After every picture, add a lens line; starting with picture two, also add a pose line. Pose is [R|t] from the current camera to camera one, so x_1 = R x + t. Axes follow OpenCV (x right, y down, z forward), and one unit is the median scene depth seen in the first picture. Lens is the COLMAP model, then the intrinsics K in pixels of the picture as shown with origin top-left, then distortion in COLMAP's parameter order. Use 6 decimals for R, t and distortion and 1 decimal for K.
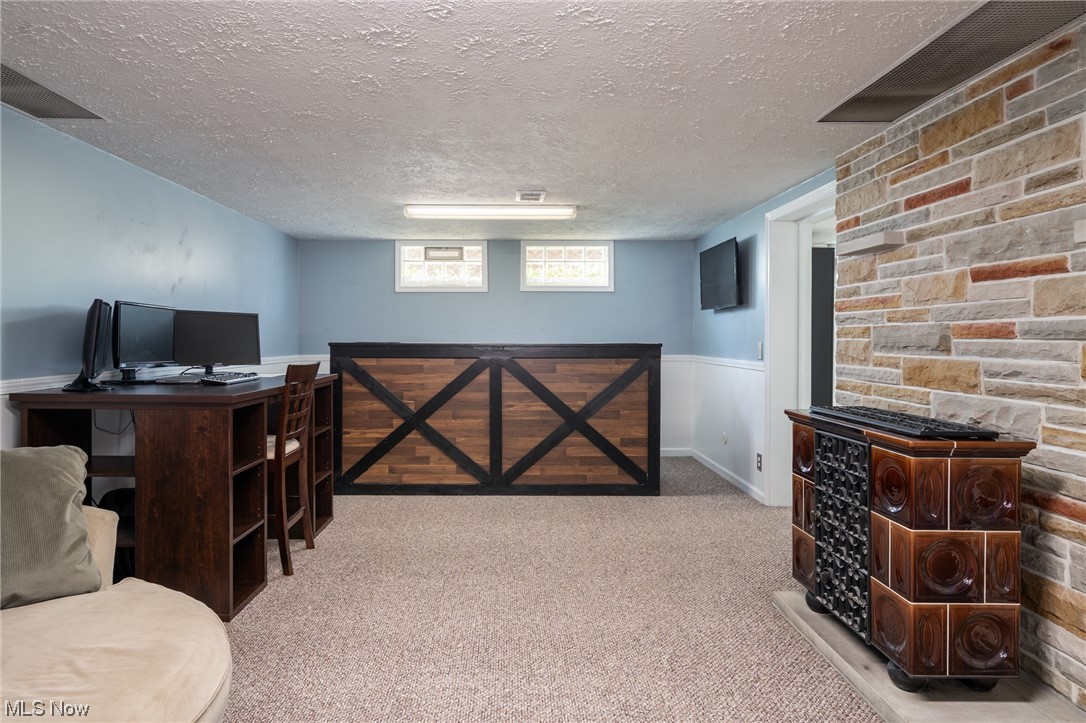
lens RADIAL K [[627.7, 0, 516.6], [0, 627.7, 356.0], [0, 0, 1]] dist [0.007951, 0.002262]
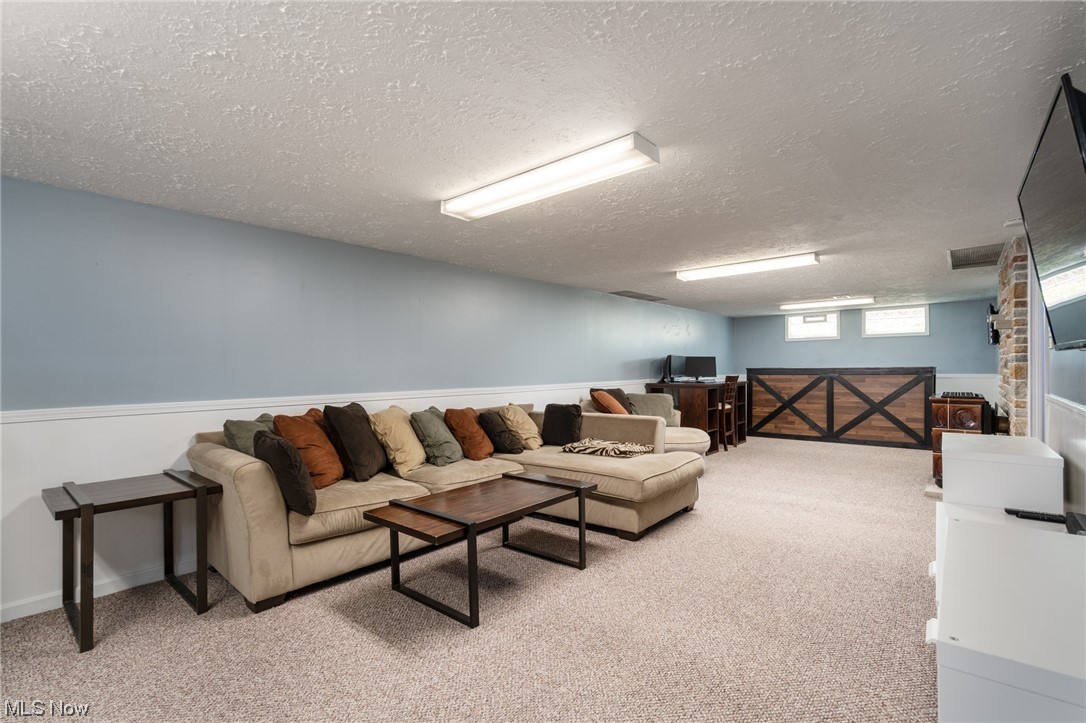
lens RADIAL K [[499.9, 0, 540.2], [0, 499.9, 373.2], [0, 0, 1]] dist [0.000830, 0.001404]
pose [[0.748891, -0.003687, -0.662683, 0.336824], [-0.006485, 0.999896, -0.012891, 0.025229], [0.662662, 0.013952, 0.748789, -0.832760]]
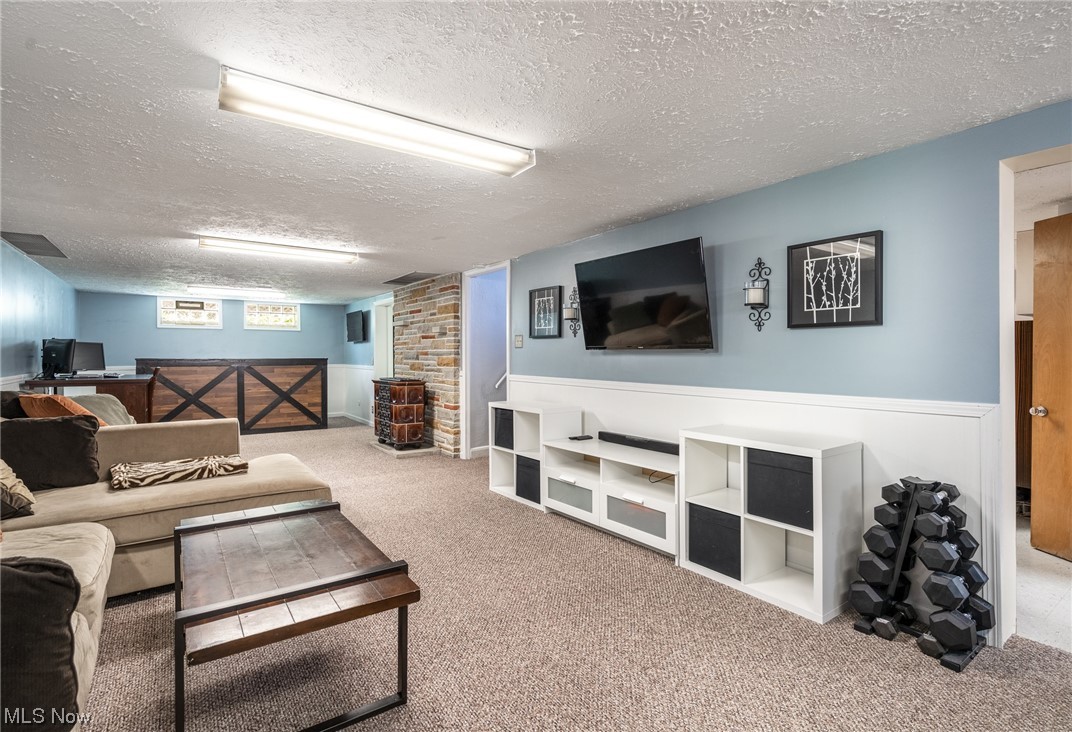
lens RADIAL K [[527.9, 0, 528.2], [0, 527.9, 362.1], [0, 0, 1]] dist [-0.002283, 0.000781]
pose [[0.828557, -0.008277, 0.559843, -0.213103], [0.017487, 0.999785, -0.011099, 0.025812], [-0.559631, 0.018986, 0.828524, -0.885628]]
